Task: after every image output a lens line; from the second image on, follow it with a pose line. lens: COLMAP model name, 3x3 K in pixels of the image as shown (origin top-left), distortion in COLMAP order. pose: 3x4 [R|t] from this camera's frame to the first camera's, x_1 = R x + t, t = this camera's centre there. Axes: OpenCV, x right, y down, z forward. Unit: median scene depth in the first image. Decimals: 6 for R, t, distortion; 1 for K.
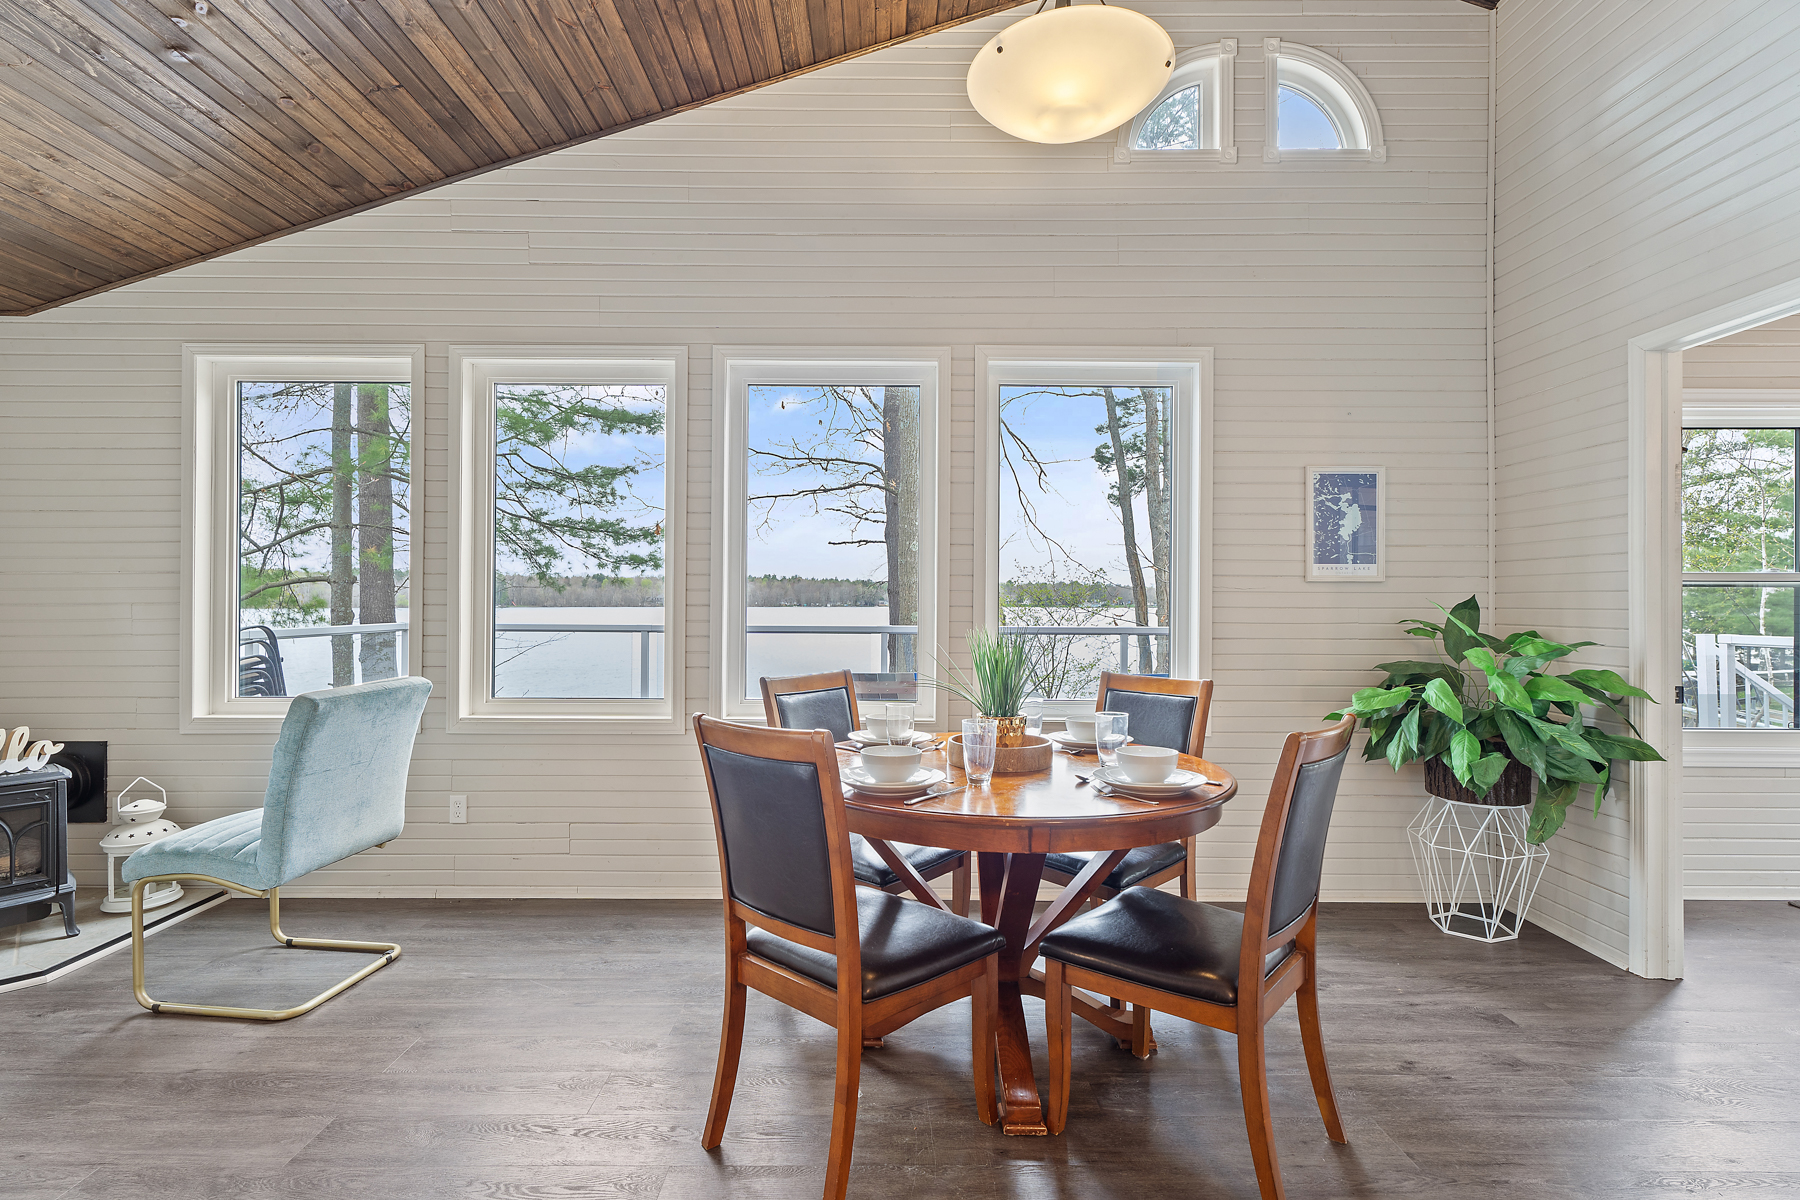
lens RADIAL K [[835.9, 0, 889.0], [0, 835.9, 596.7], [0, 0, 1]] dist [0.004684, -0.001798]
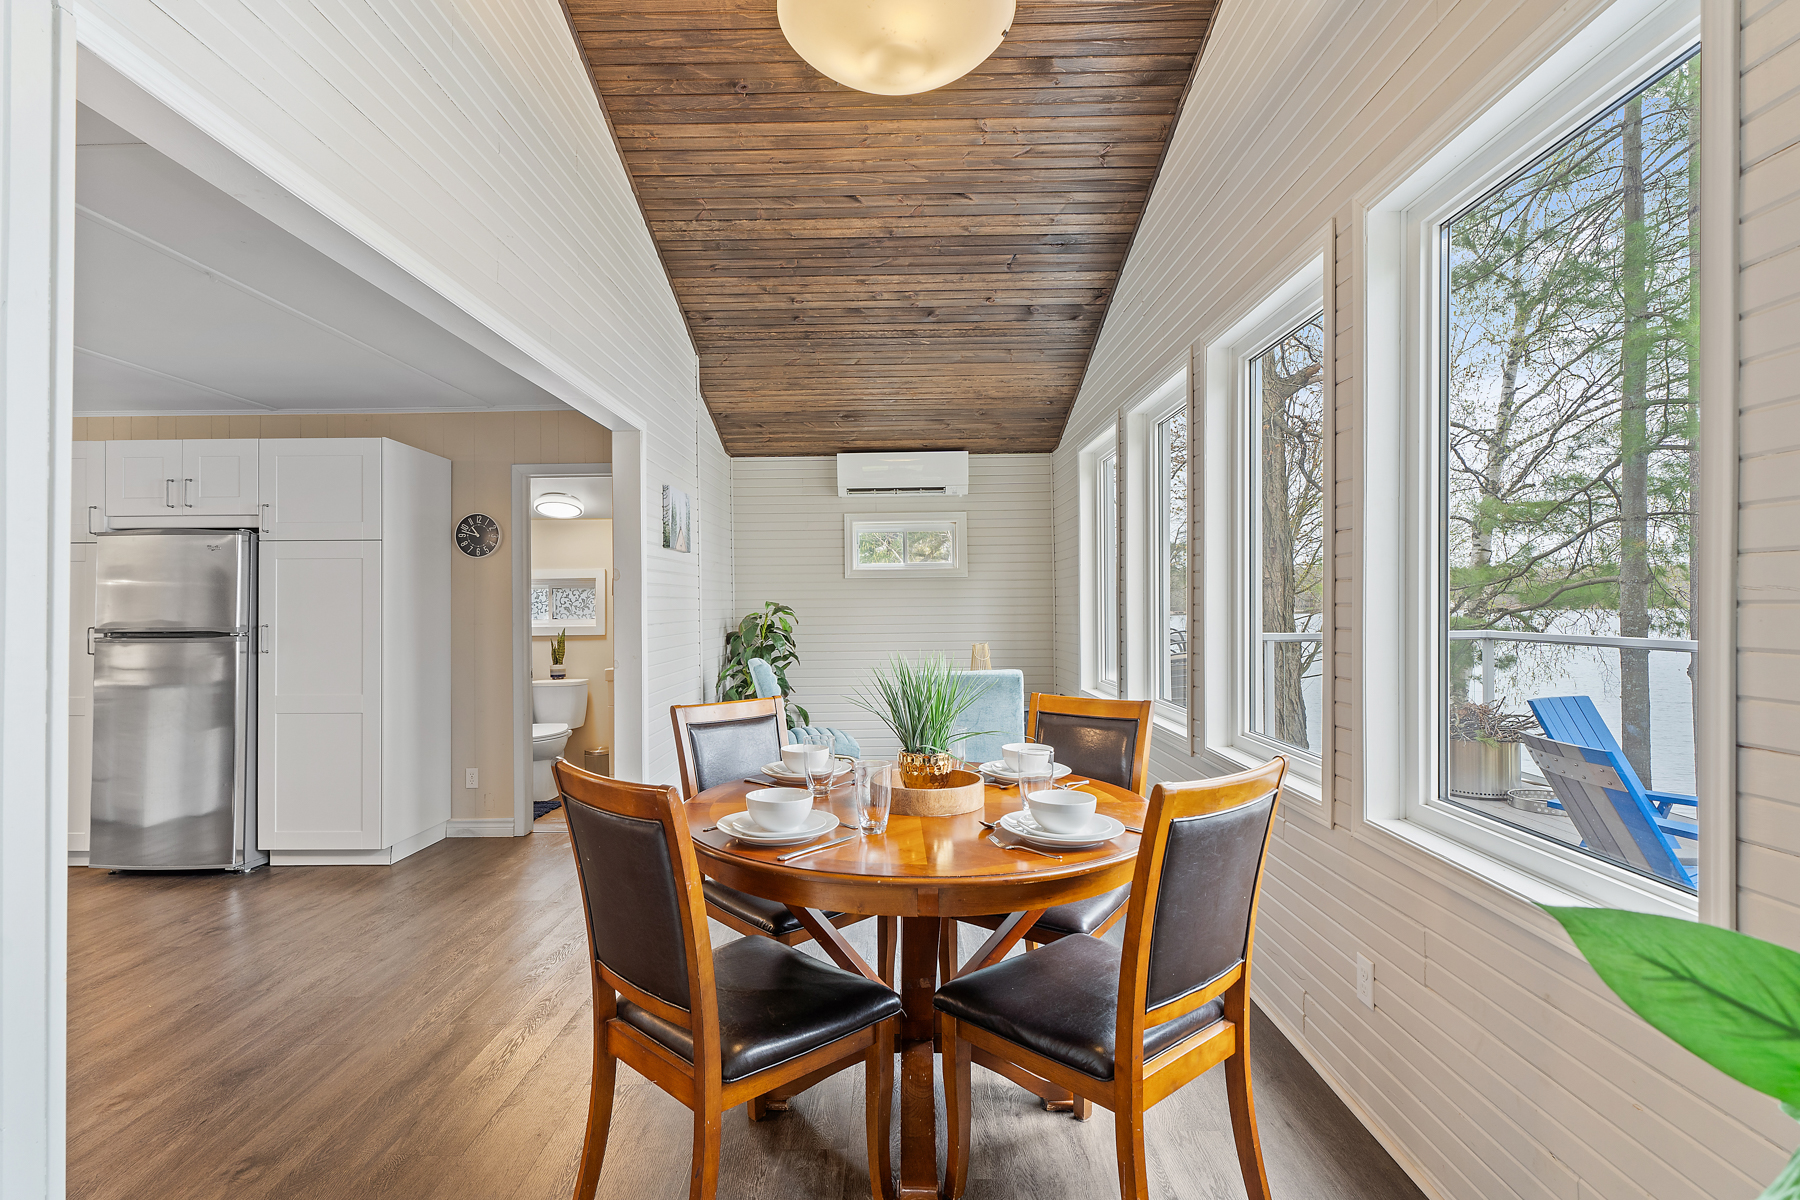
lens RADIAL K [[835.9, 0, 884.2], [0, 835.9, 605.3], [0, 0, 1]] dist [0.004684, -0.001798]
pose [[-0.011120, 0.000555, -0.999938, 0.703623], [0.016736, 0.999860, 0.000369, -0.016569], [0.999798, -0.016731, -0.011128, 0.659828]]
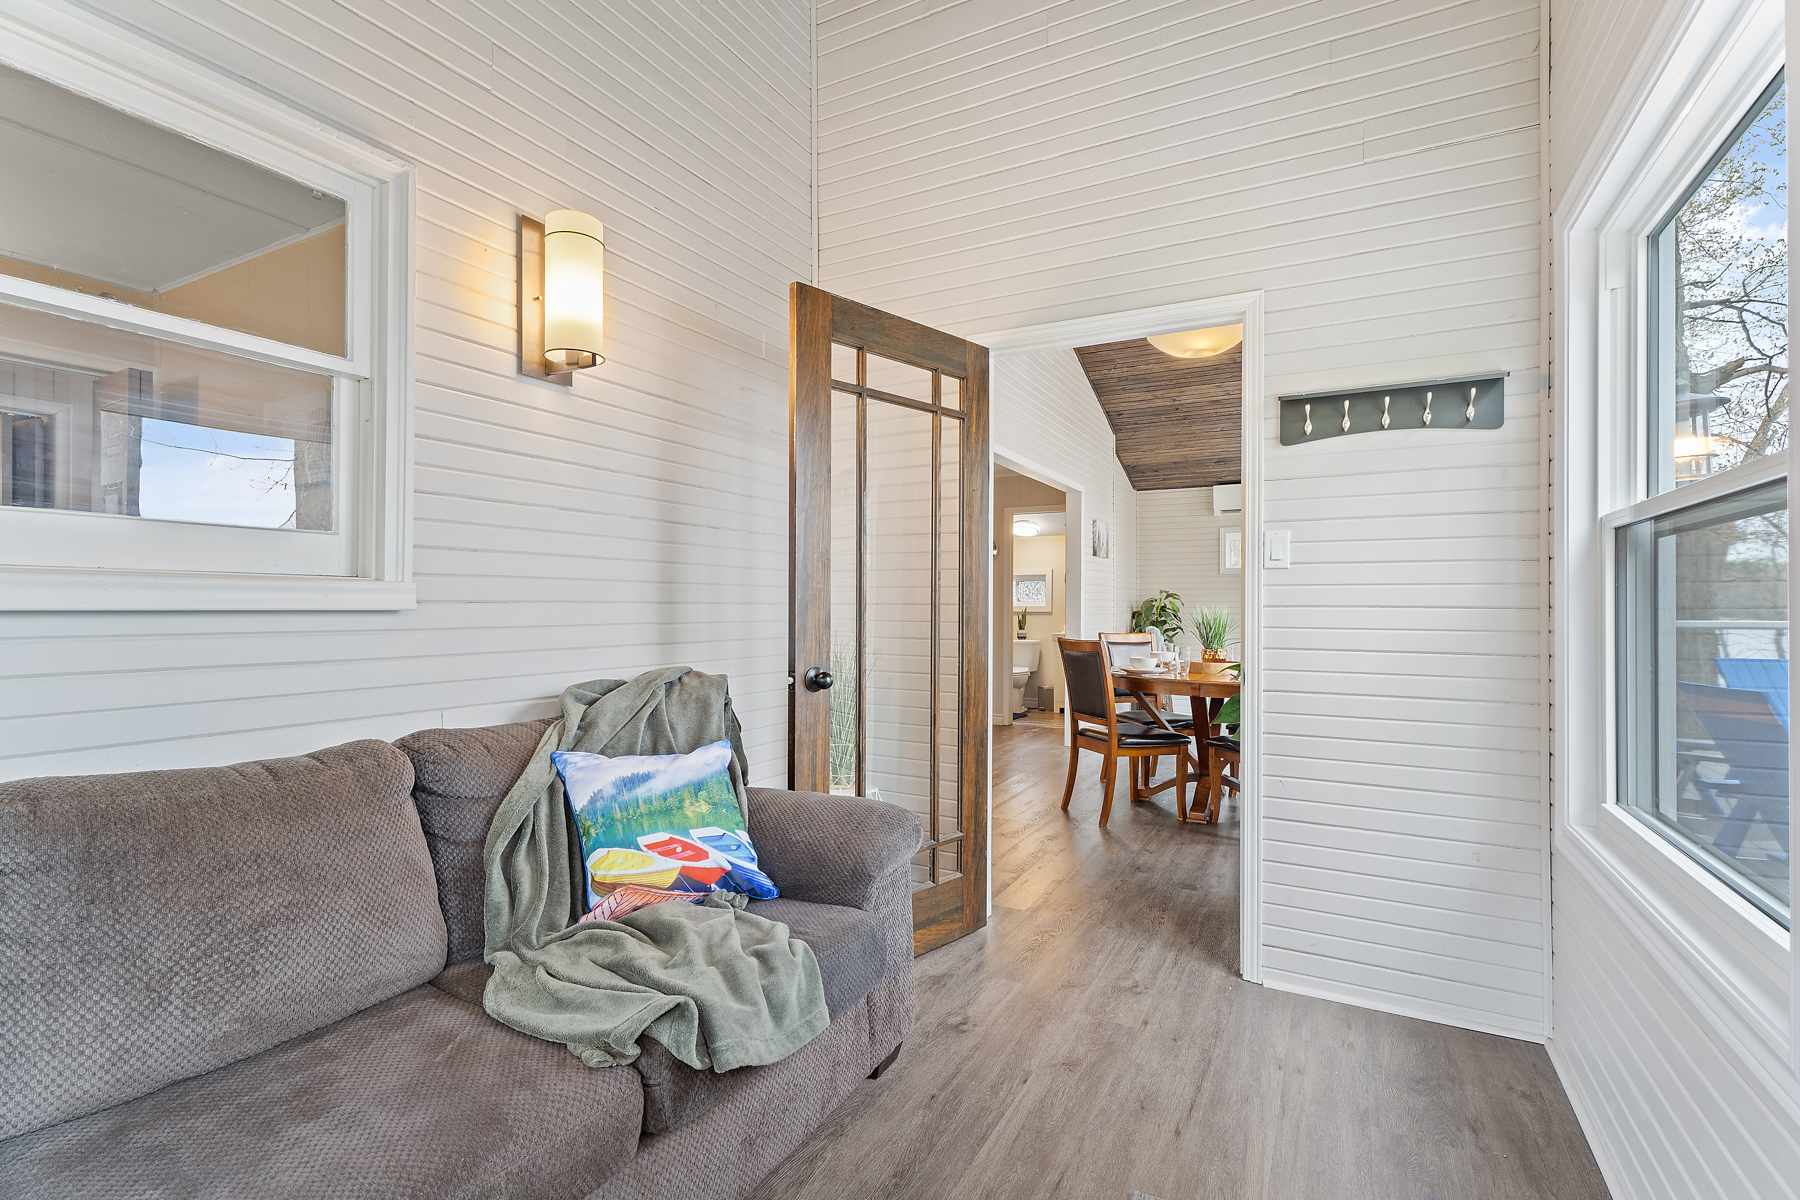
lens RADIAL K [[835.9, 0, 893.9], [0, 835.9, 597.8], [0, 0, 1]] dist [0.004684, -0.001798]
pose [[-0.469549, -0.010609, -0.882843, 1.568683], [0.001753, 0.999915, -0.012948, 0.026508], [0.882905, -0.007627, -0.469490, 0.868878]]
